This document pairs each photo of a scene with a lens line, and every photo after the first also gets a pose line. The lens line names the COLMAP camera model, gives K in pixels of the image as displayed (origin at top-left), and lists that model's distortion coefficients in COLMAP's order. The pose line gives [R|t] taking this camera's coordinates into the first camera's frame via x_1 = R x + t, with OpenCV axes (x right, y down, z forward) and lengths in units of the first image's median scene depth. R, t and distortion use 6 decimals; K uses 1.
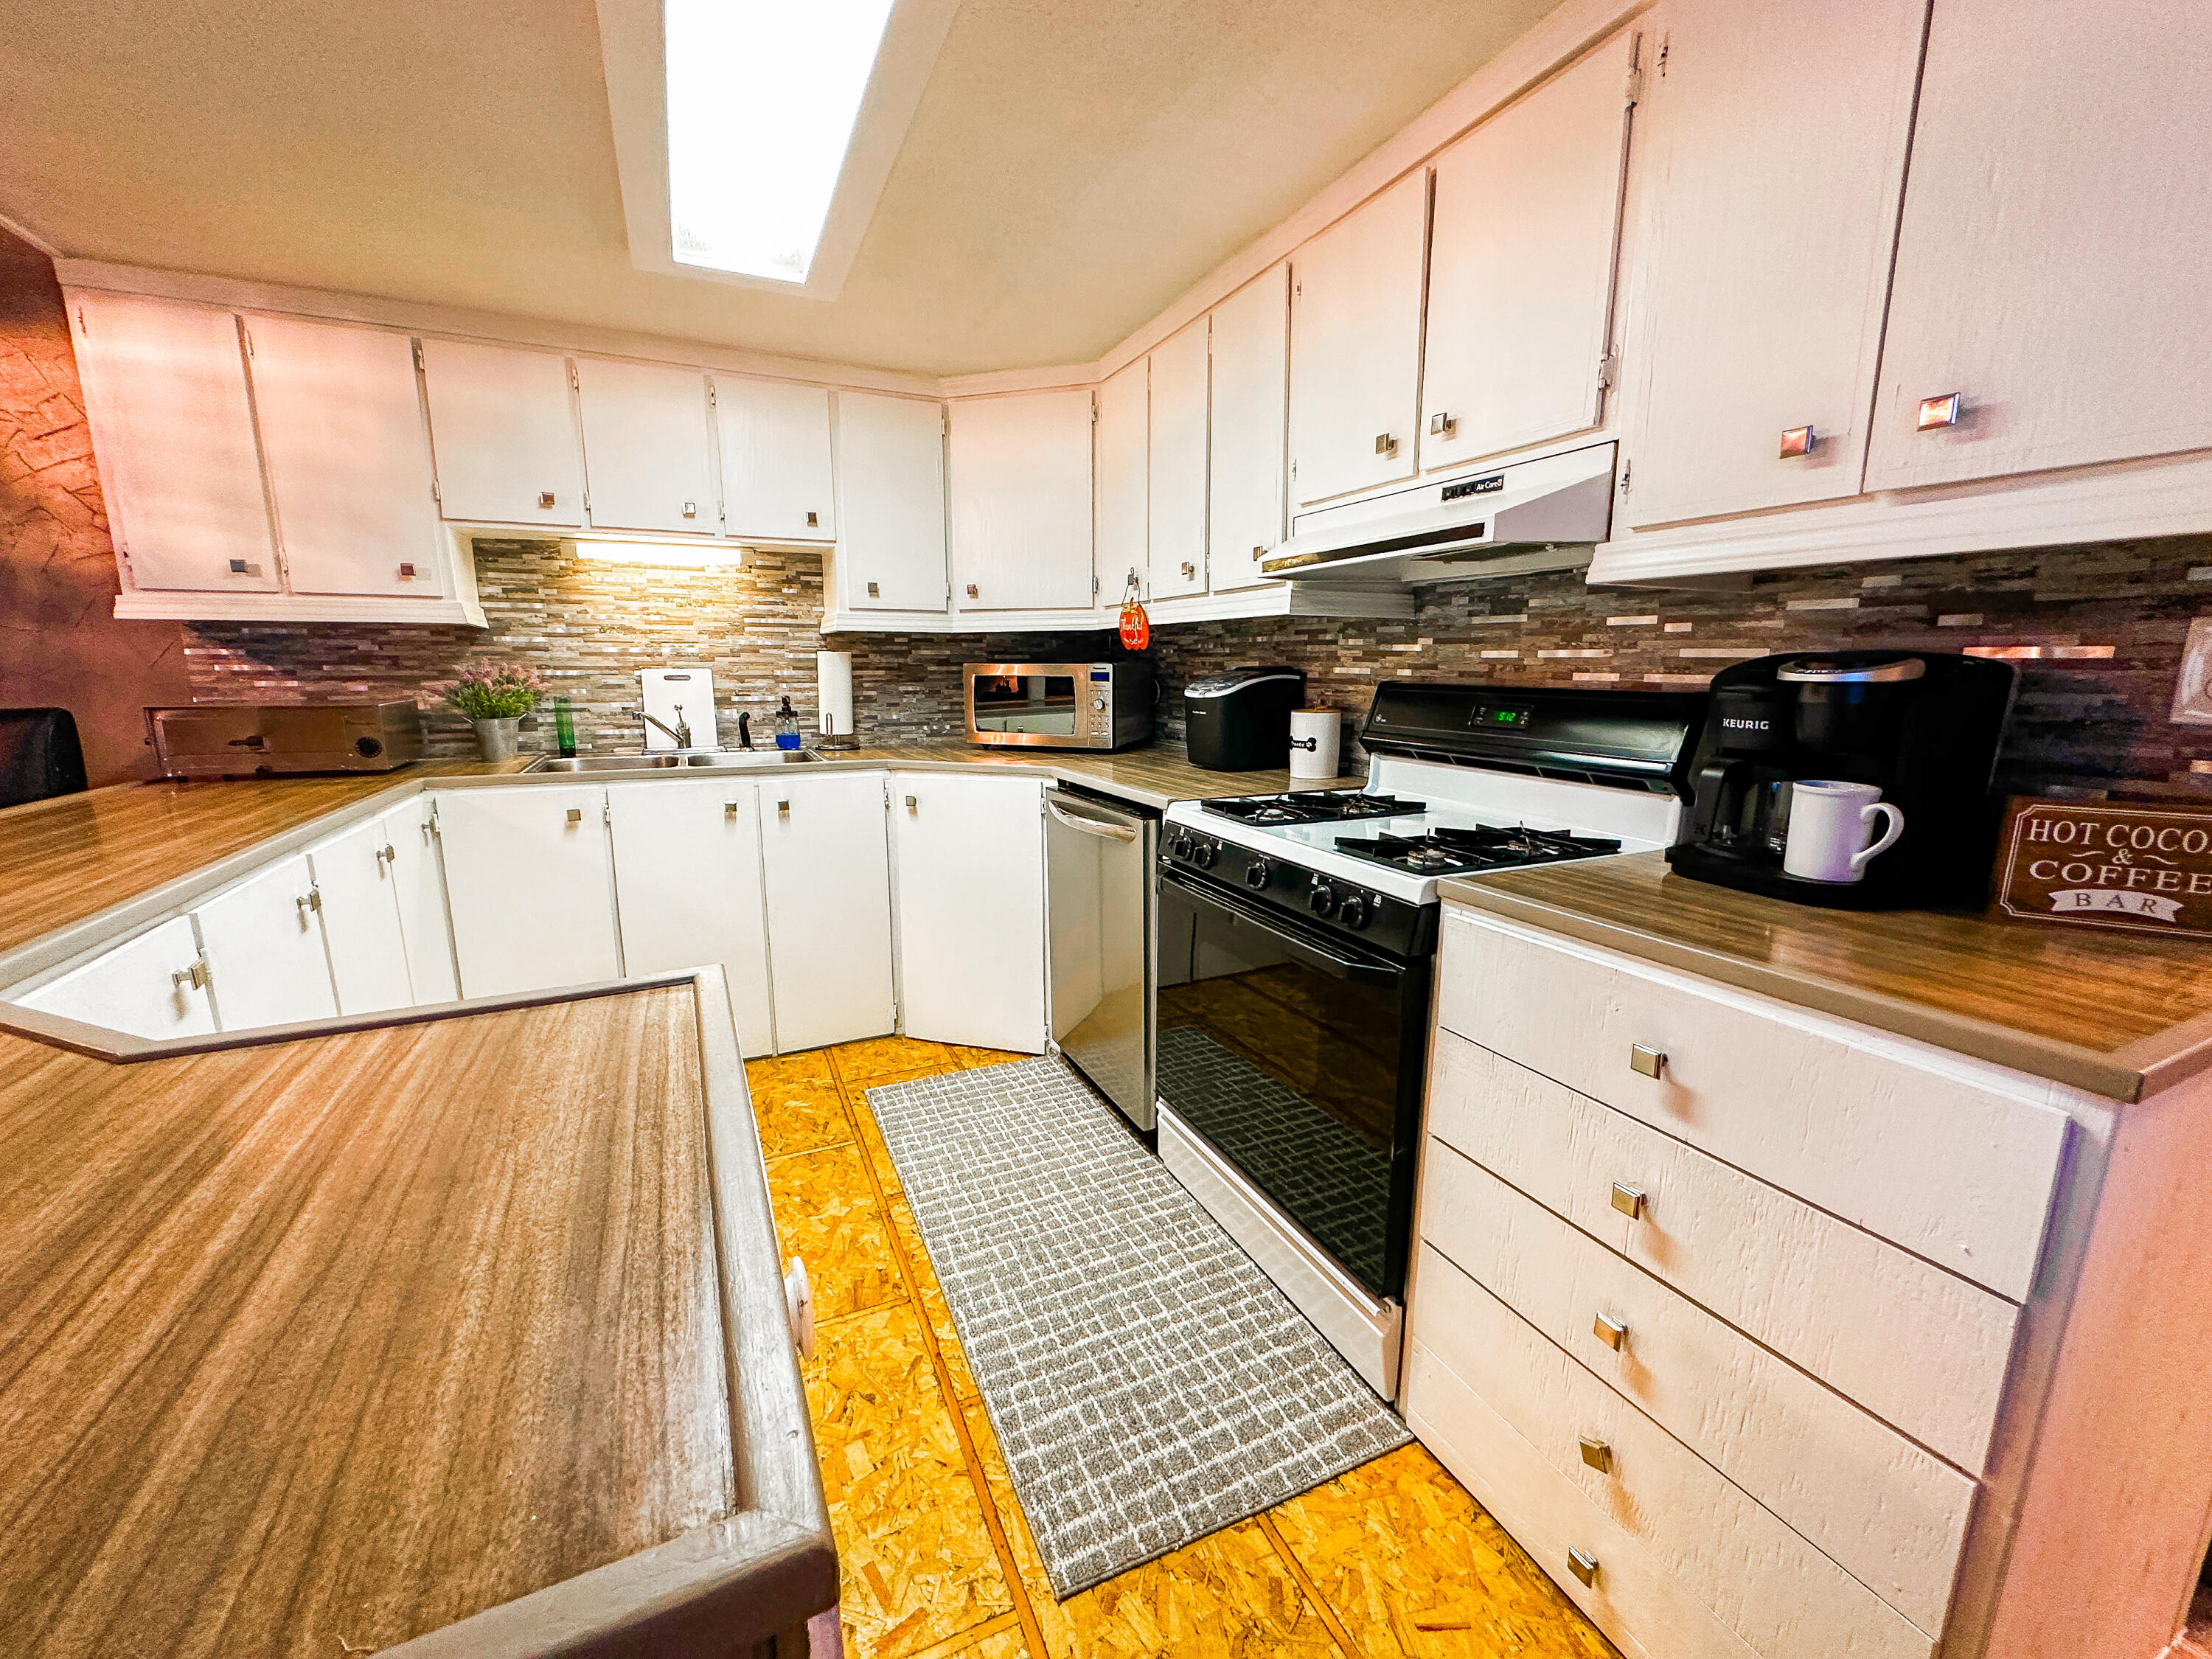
lens RADIAL K [[882.6, 0, 1102.8], [0, 882.6, 827.8], [0, 0, 1]] dist [-0.002726, 0.000640]
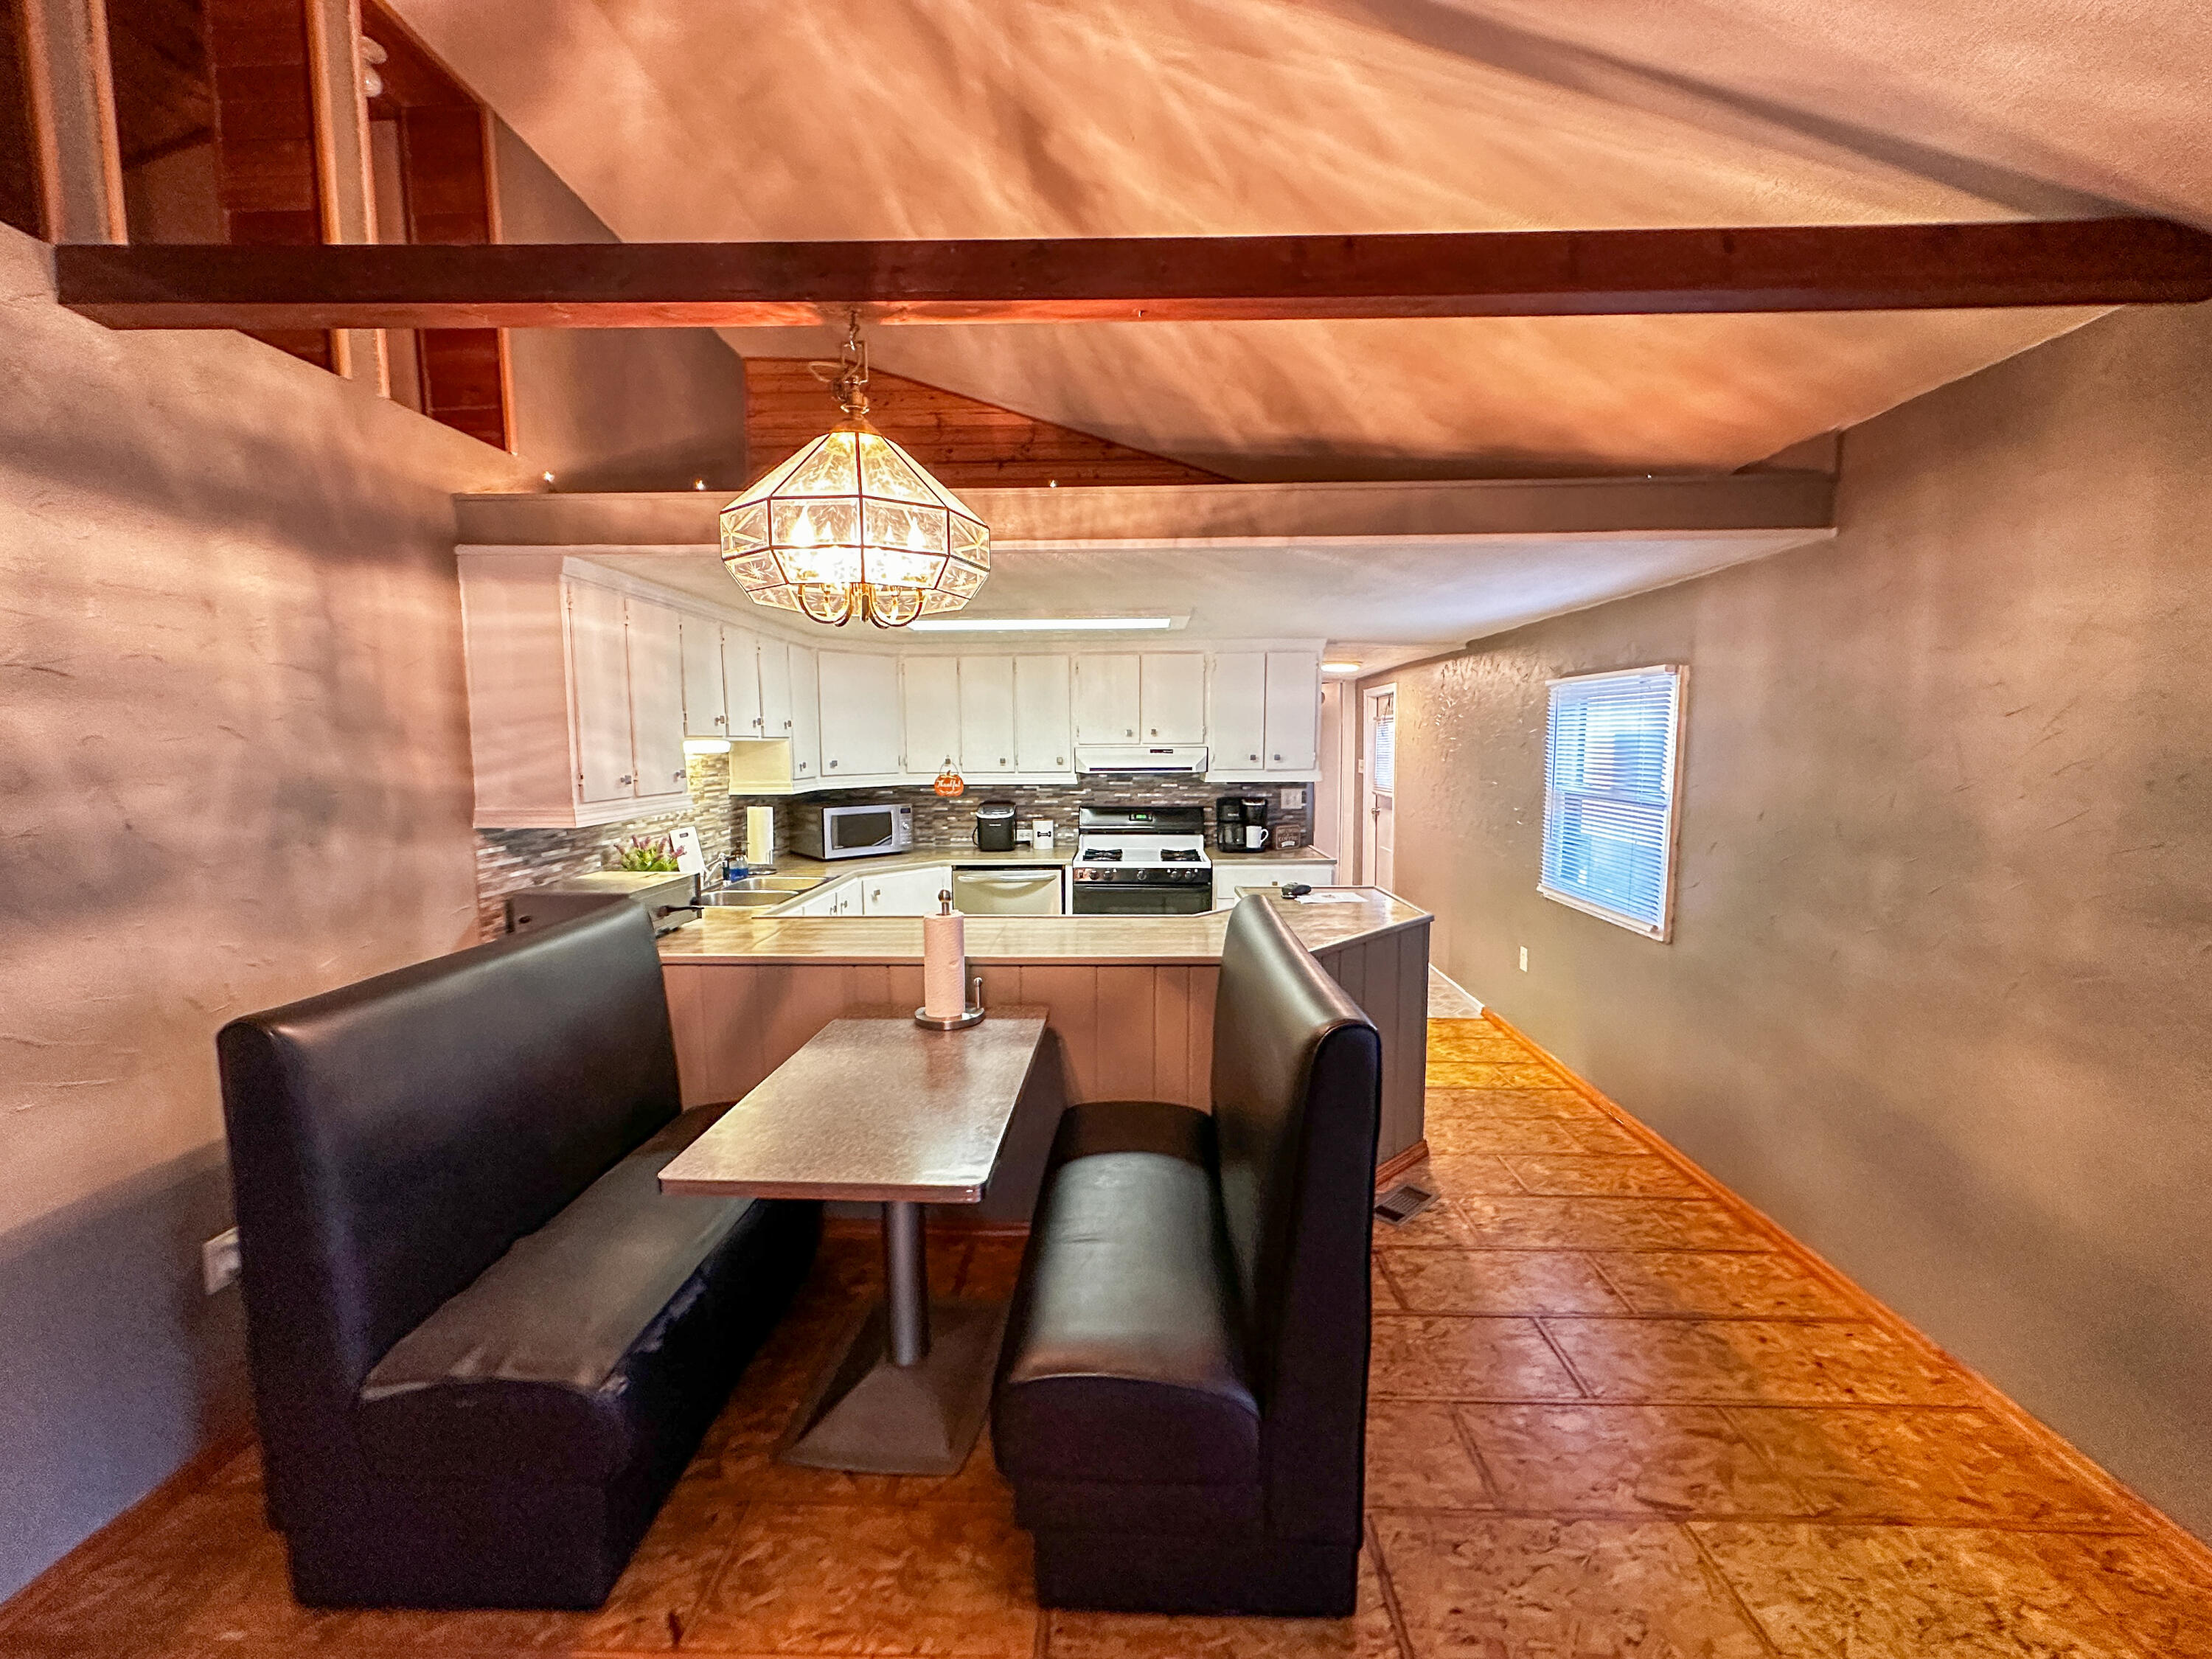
lens RADIAL K [[879.7, 0, 1100.4], [0, 879.7, 828.5], [0, 0, 1]] dist [-0.004142, 0.000861]
pose [[0.454683, -0.093086, 0.885776, -1.674318], [0.169593, 0.985376, 0.016498, -0.117908], [-0.874358, 0.142720, 0.463820, -0.192189]]
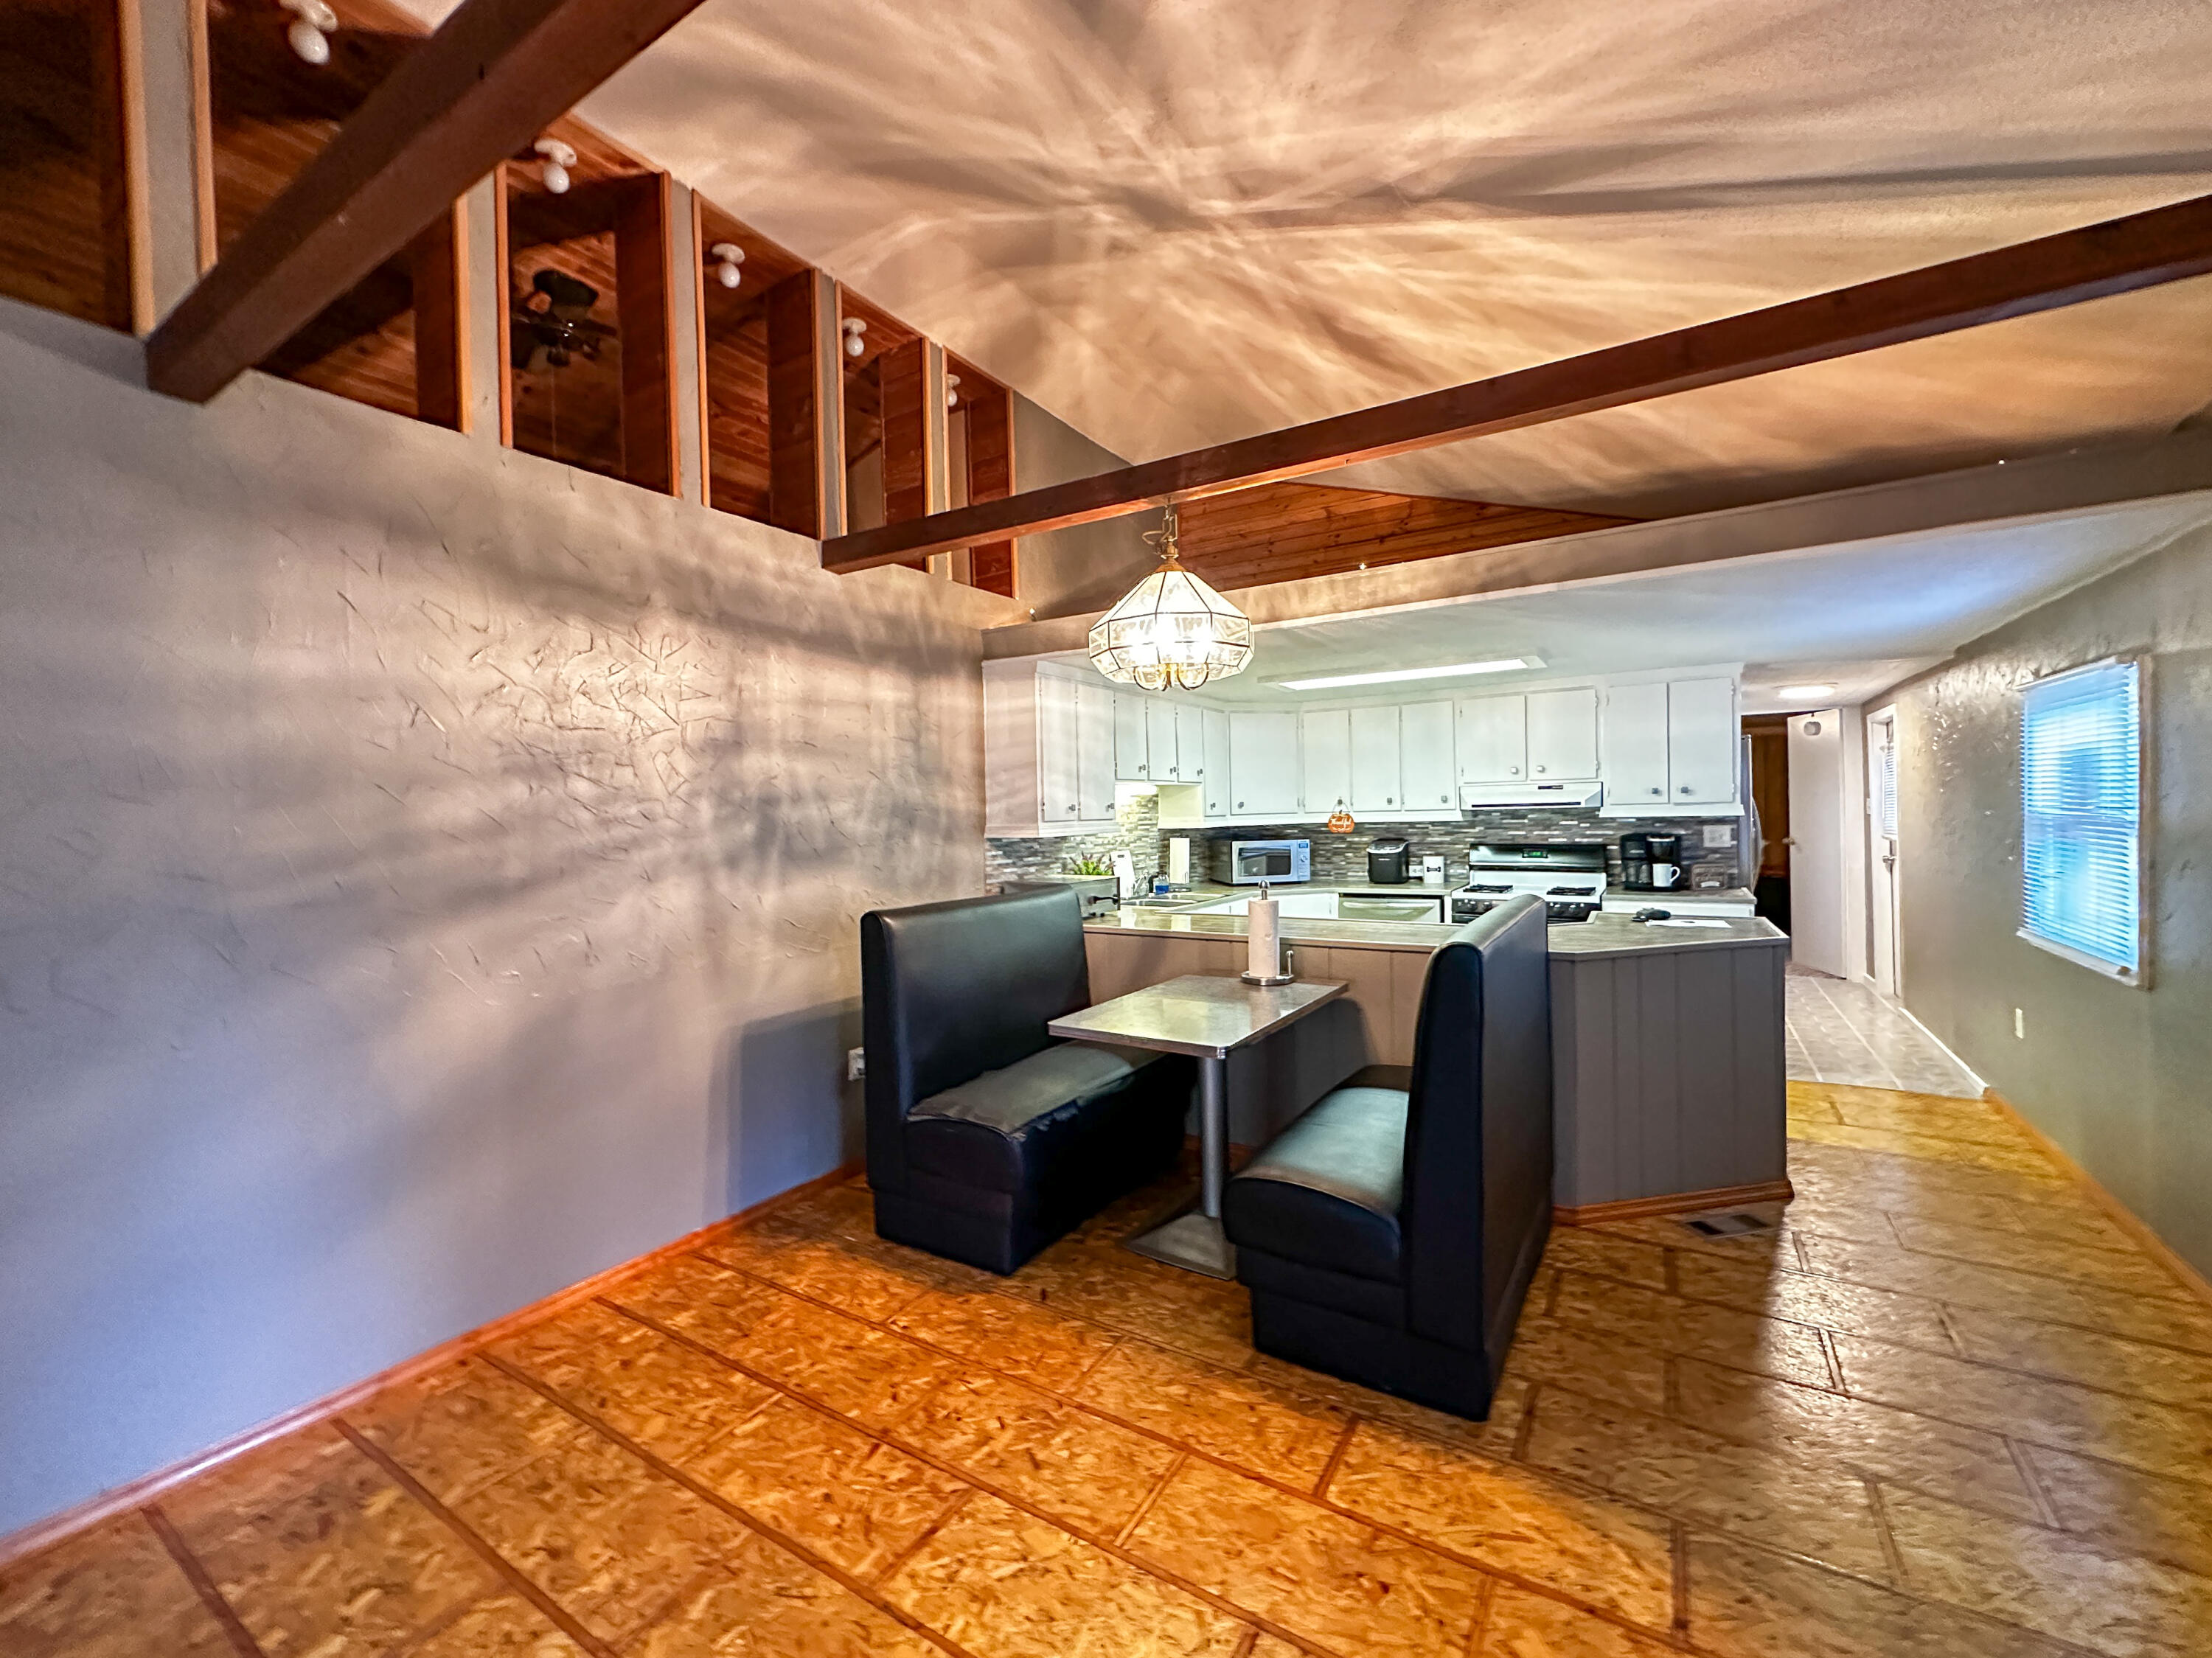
lens RADIAL K [[895.5, 0, 1103.5], [0, 895.5, 830.2], [0, 0, 1]] dist [-0.001878, -0.000202]
pose [[0.840826, -0.032840, 0.540308, -1.809856], [0.123795, 0.983370, -0.132882, 0.014206], [-0.526959, 0.178618, 0.830909, -0.580136]]
